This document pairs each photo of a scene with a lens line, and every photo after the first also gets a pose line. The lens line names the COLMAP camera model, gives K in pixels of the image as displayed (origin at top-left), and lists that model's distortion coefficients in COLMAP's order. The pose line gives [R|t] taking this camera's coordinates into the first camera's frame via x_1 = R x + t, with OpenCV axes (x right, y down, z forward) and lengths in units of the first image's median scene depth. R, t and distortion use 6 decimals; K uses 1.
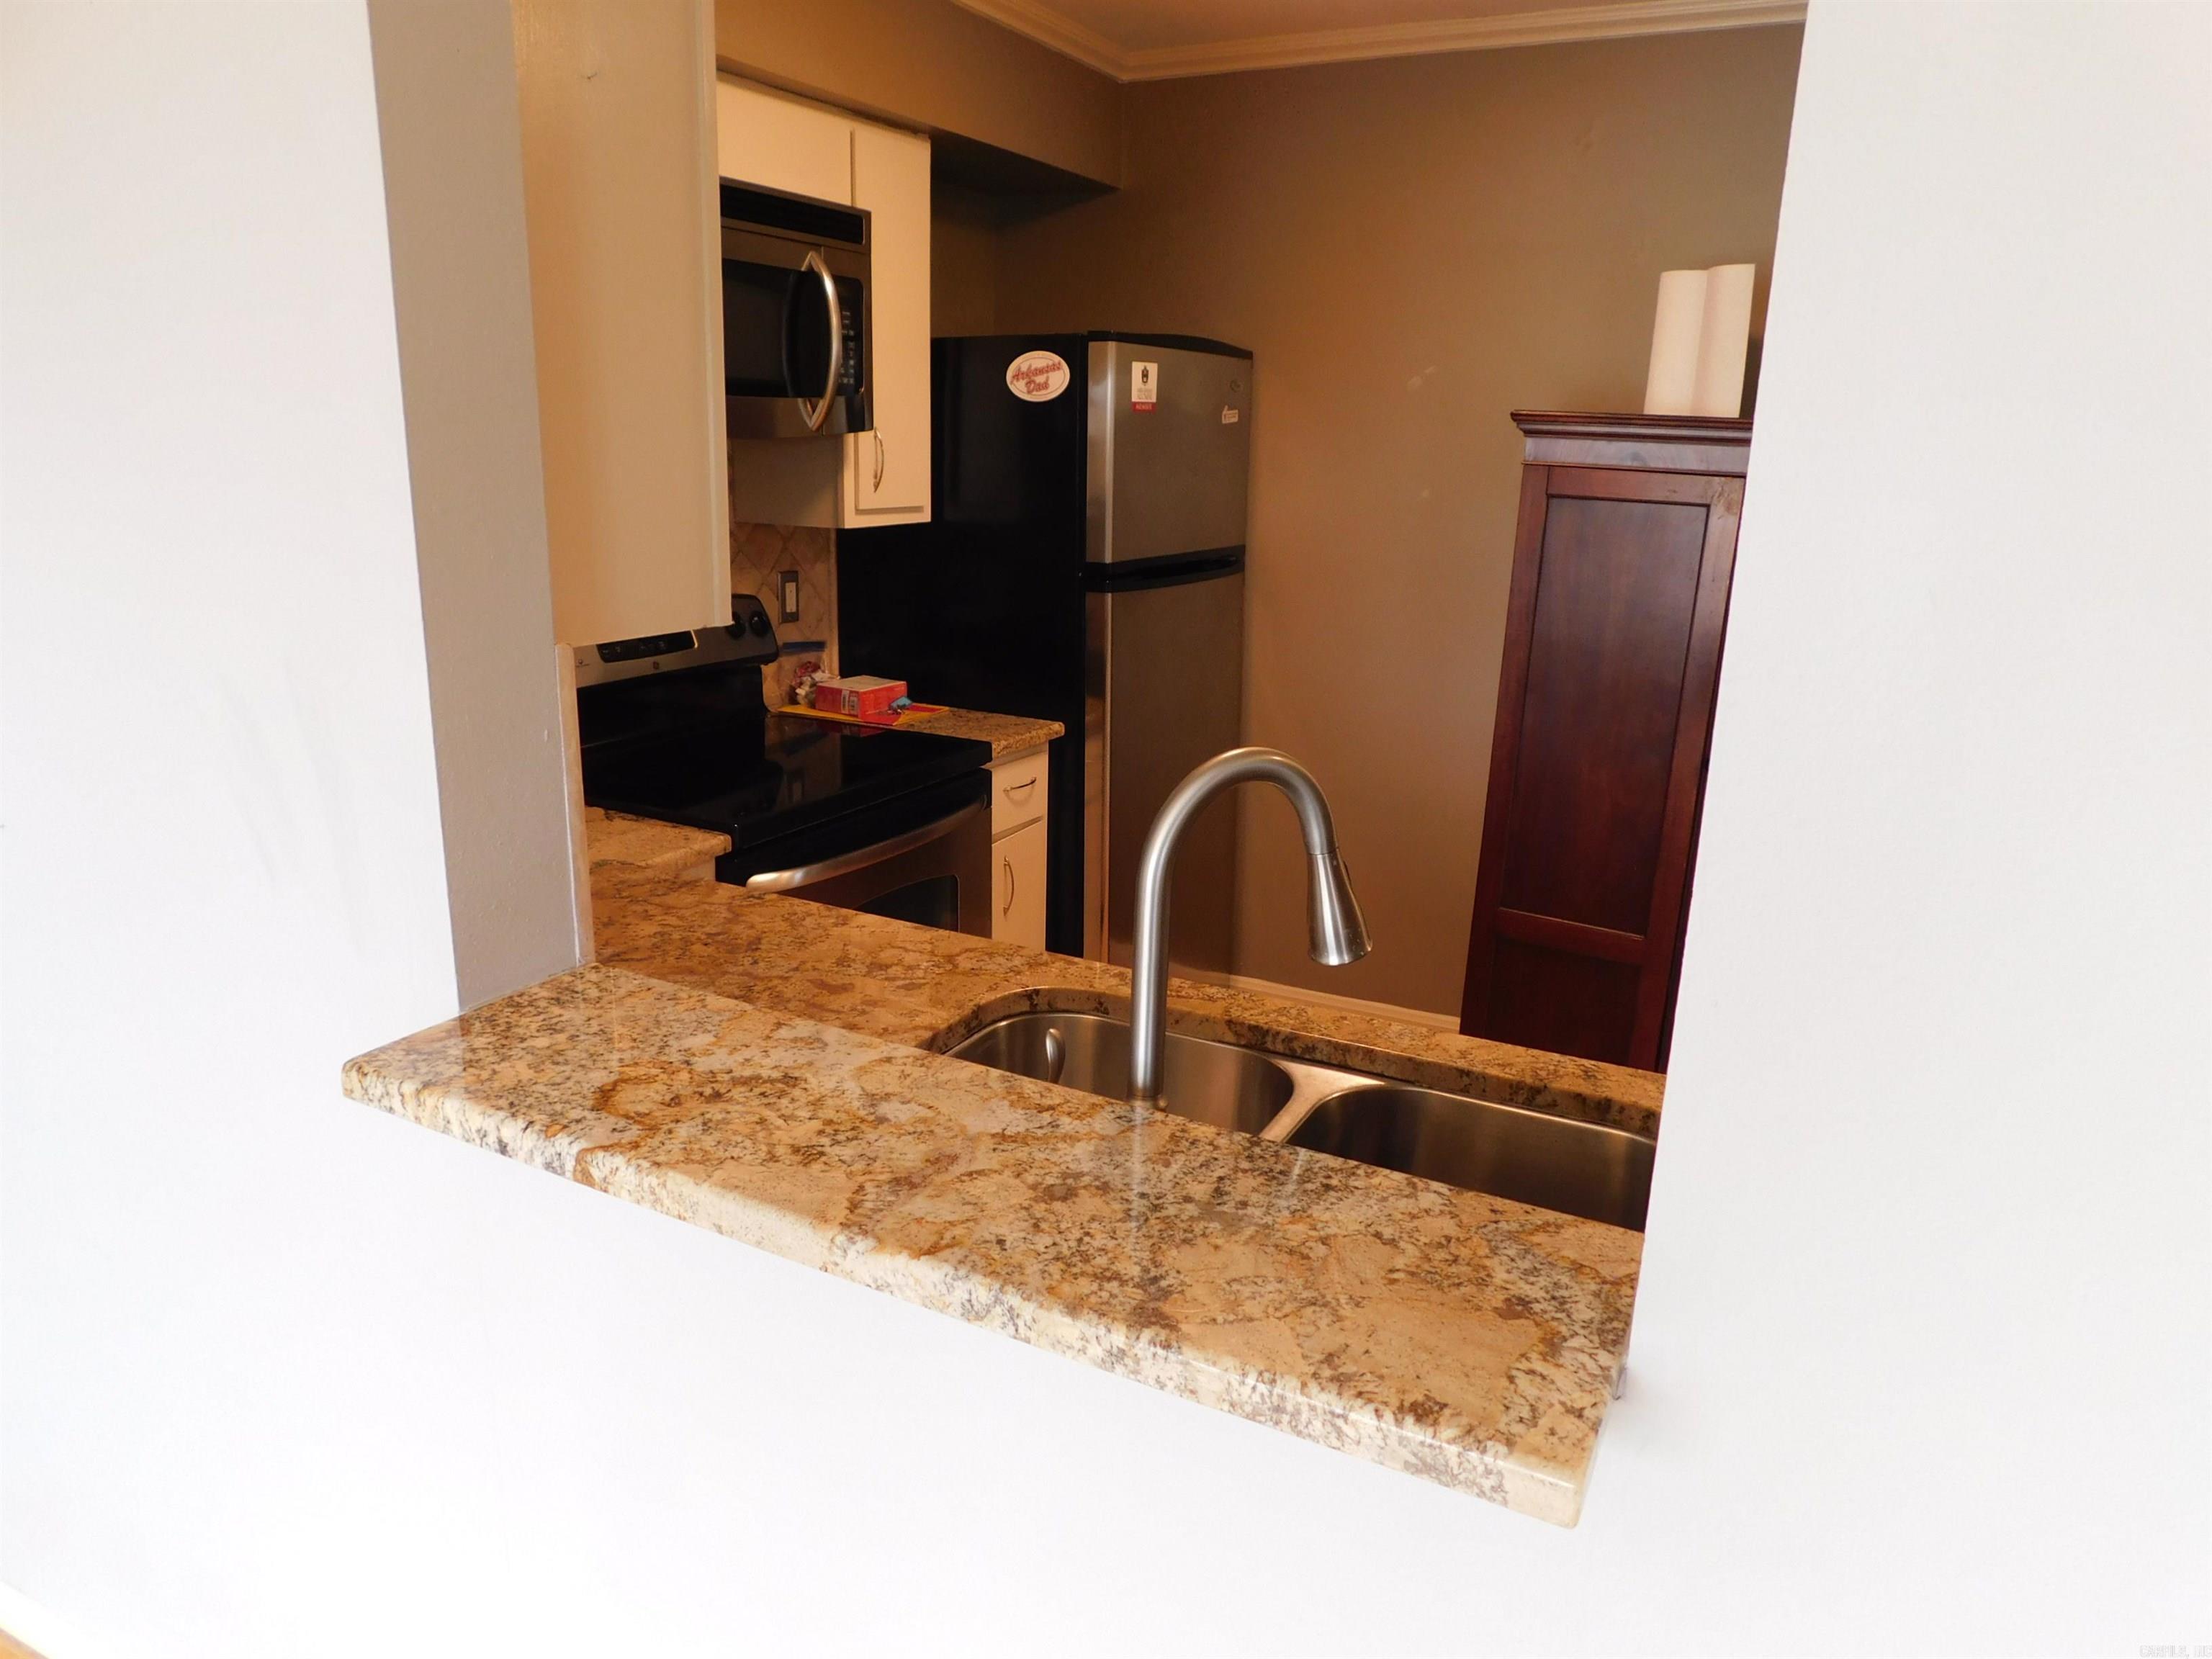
lens RADIAL K [[1467.0, 0, 1110.2], [0, 1467.0, 824.2], [0, 0, 1]] dist [-0.067431, 0.054942]
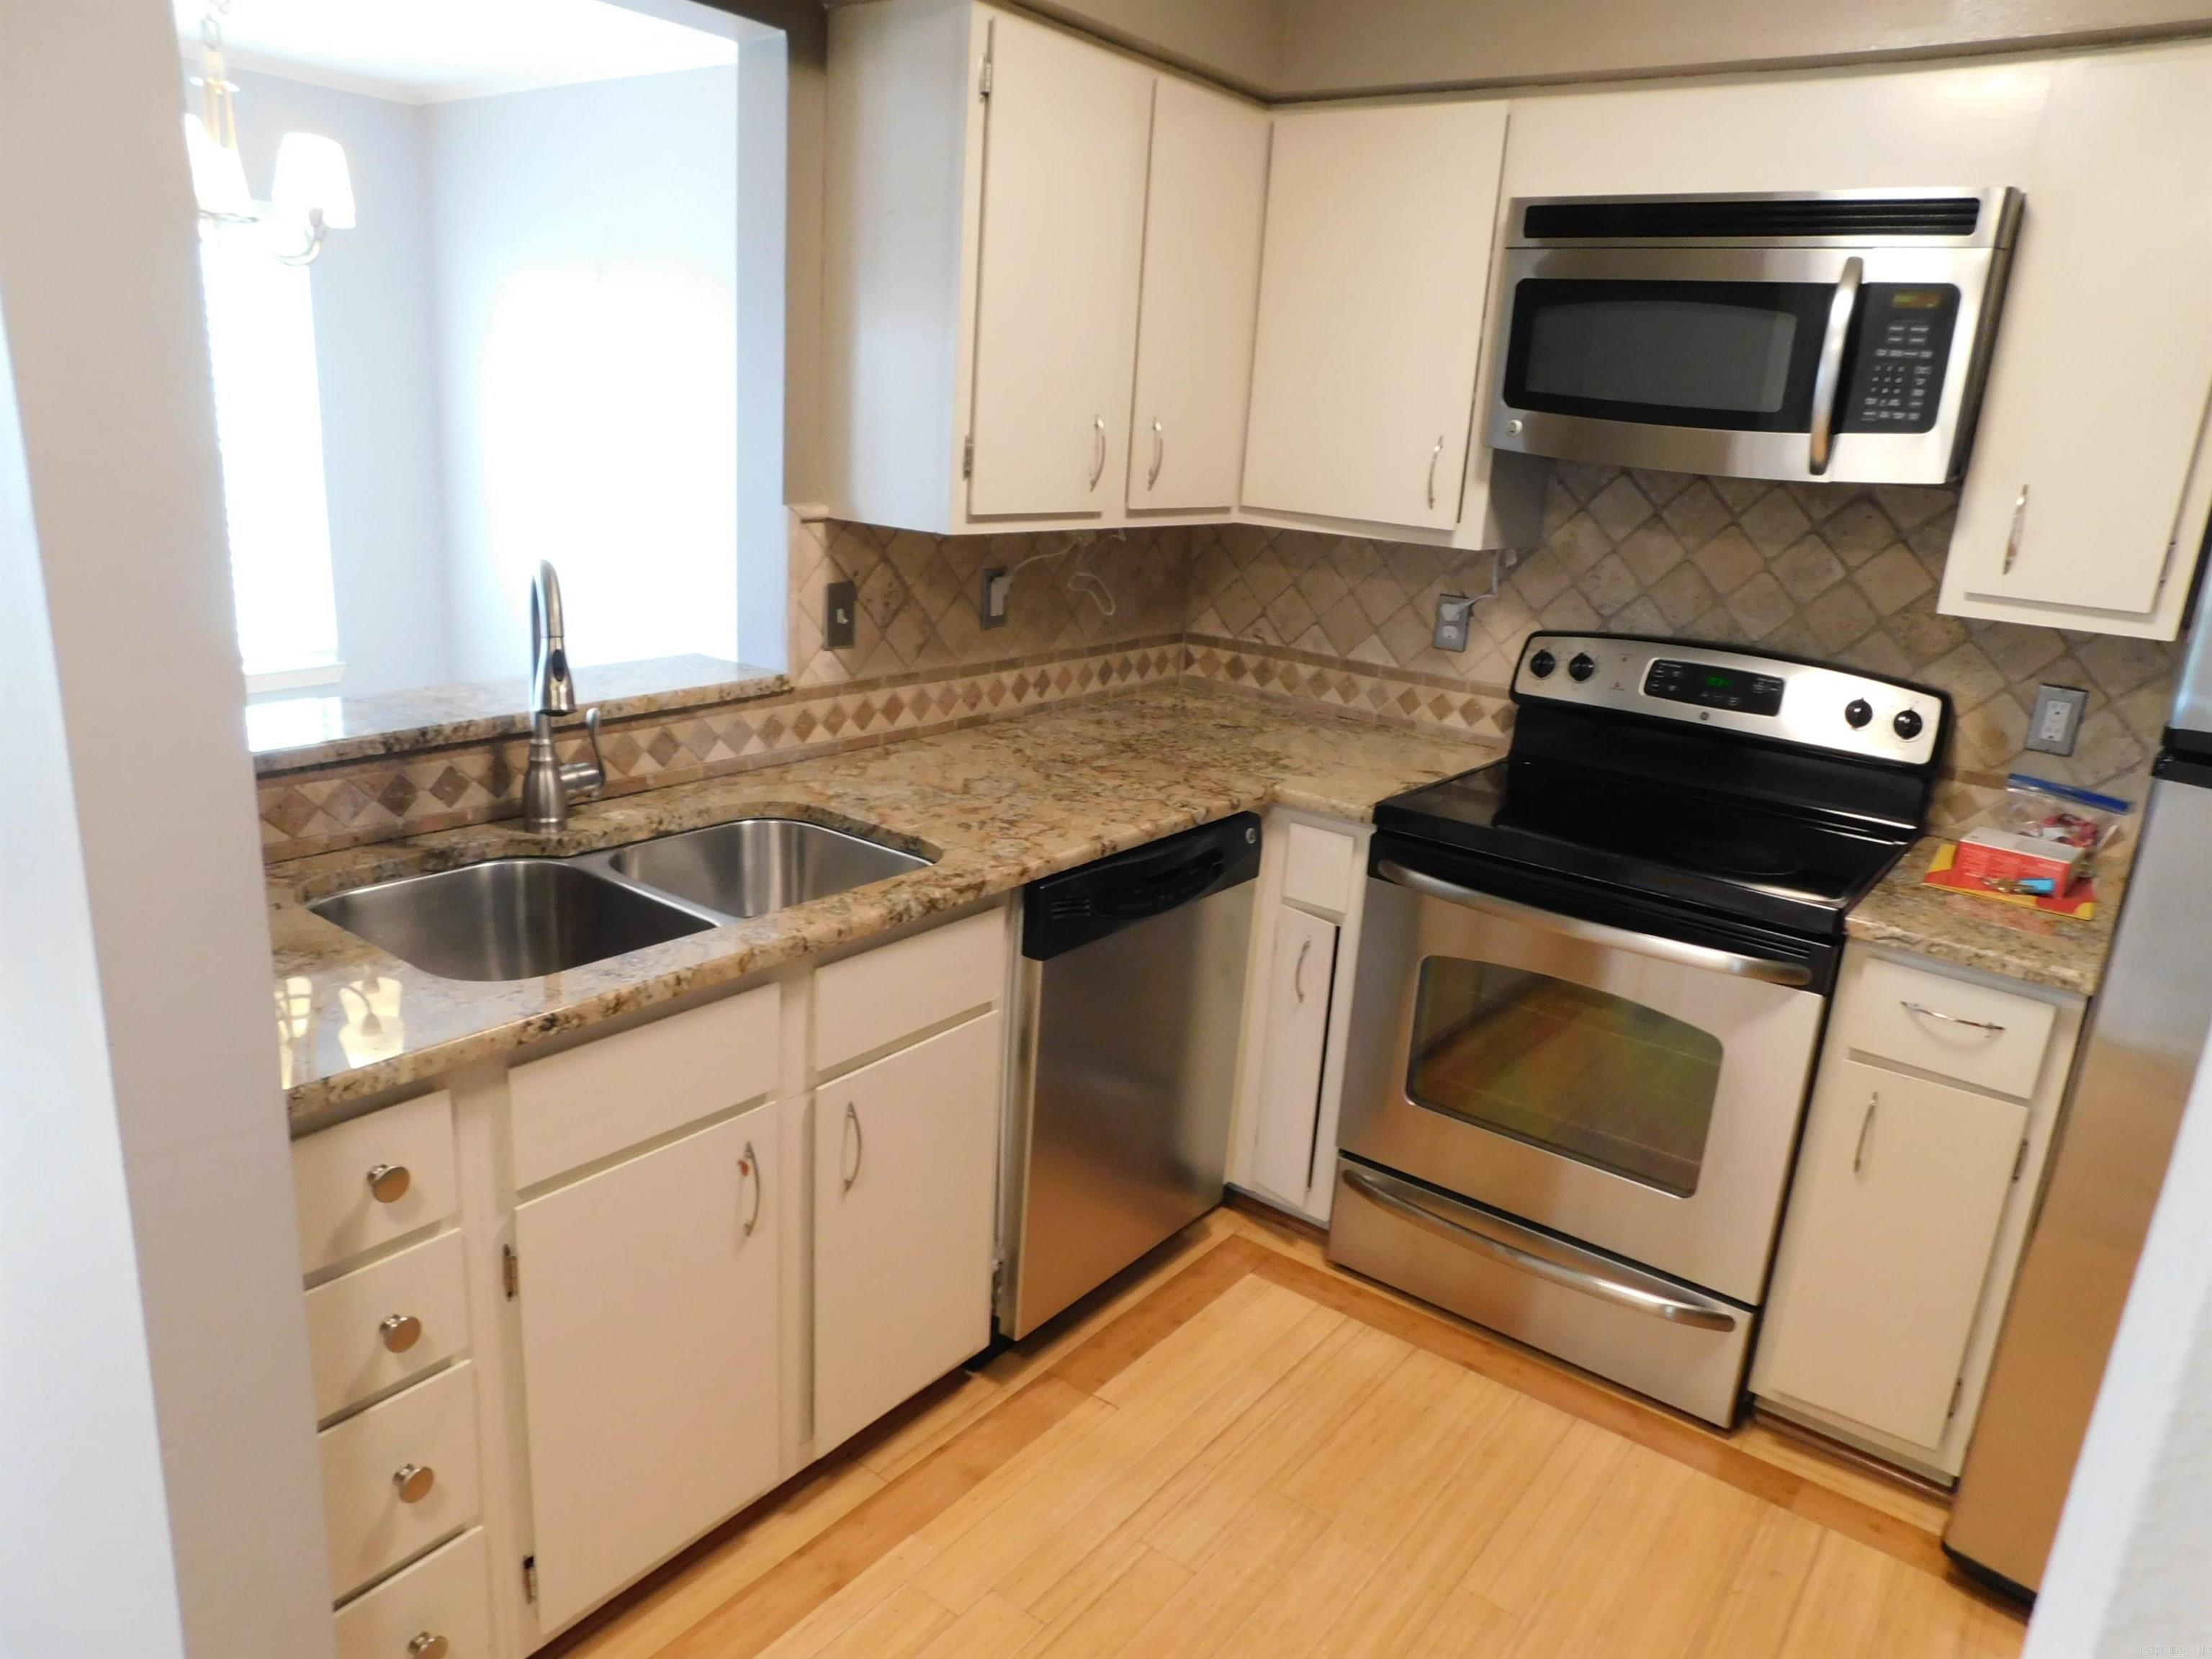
lens RADIAL K [[1467.0, 0, 1110.2], [0, 1467.0, 824.2], [0, 0, 1]] dist [-0.067431, 0.054942]
pose [[-0.160961, 0.233834, -0.958860, 0.616004], [-0.324055, 0.905146, 0.275133, -0.164939], [0.932244, 0.355010, -0.069918, 0.668876]]
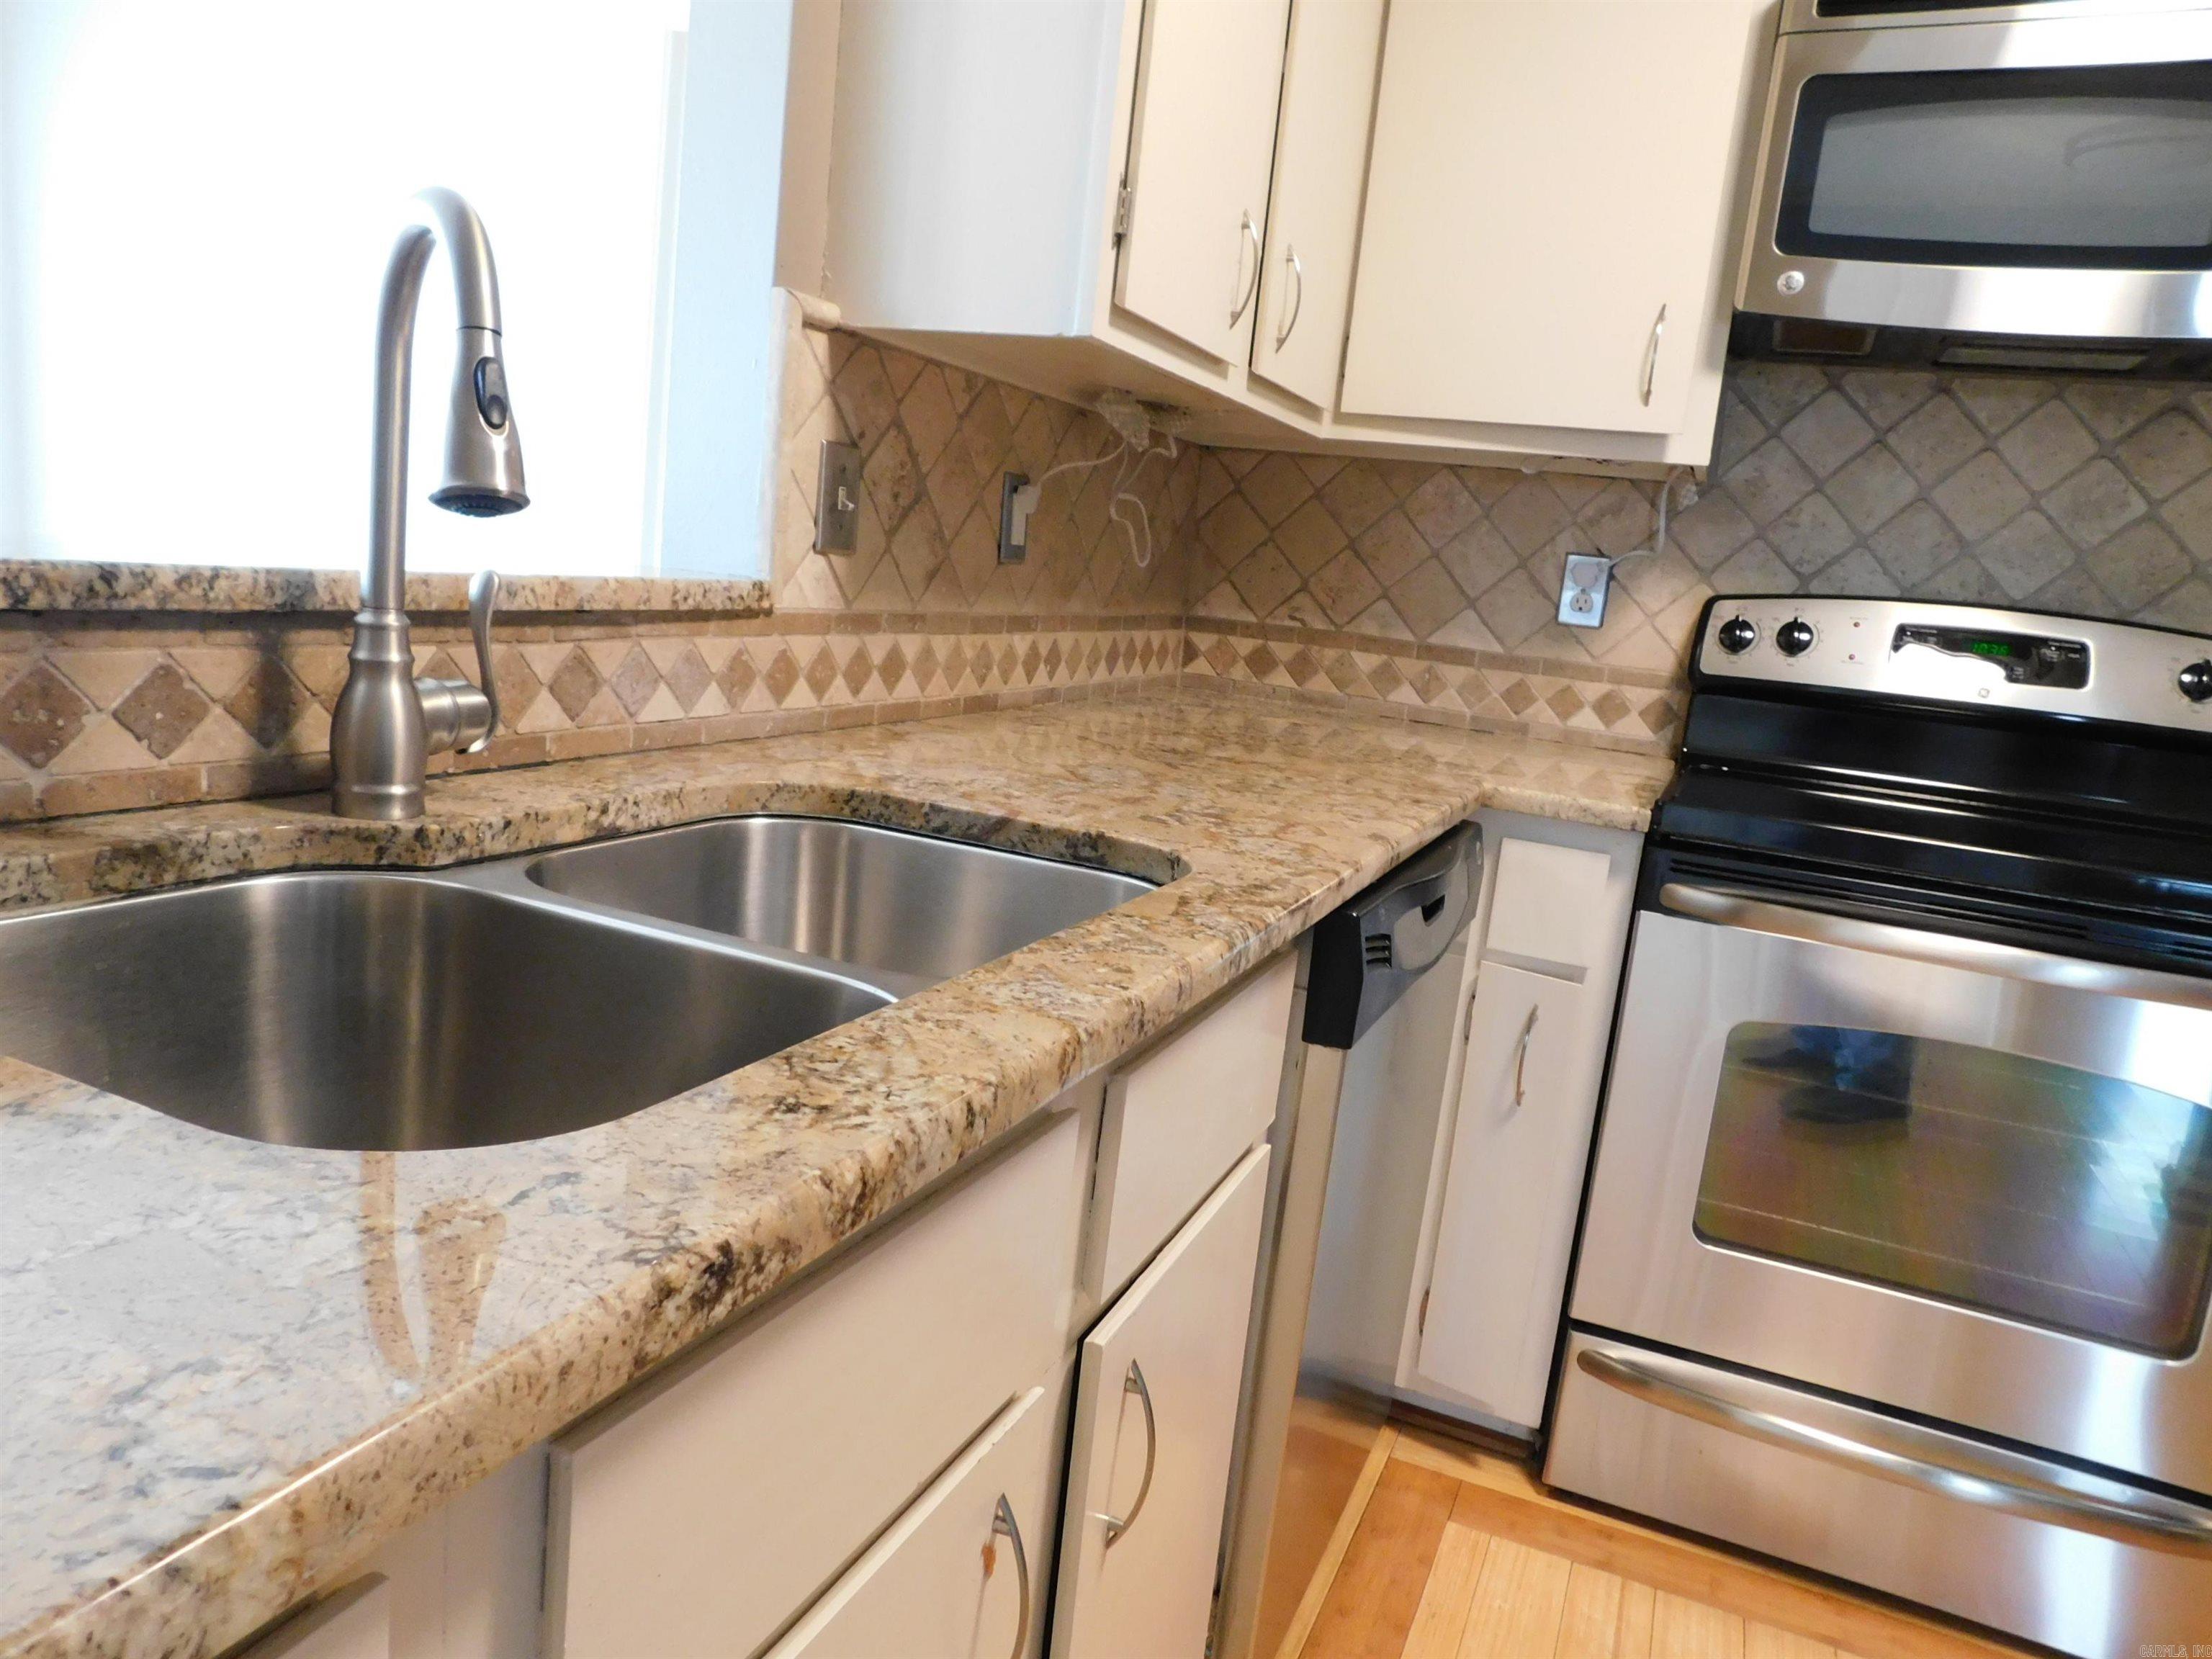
lens RADIAL K [[1467.0, 0, 1110.2], [0, 1467.0, 824.2], [0, 0, 1]] dist [-0.067431, 0.054942]
pose [[0.076516, 0.157933, -0.984481, 0.333441], [-0.355740, 0.926717, 0.121018, 0.016652], [0.931447, 0.340960, 0.127092, 0.486019]]
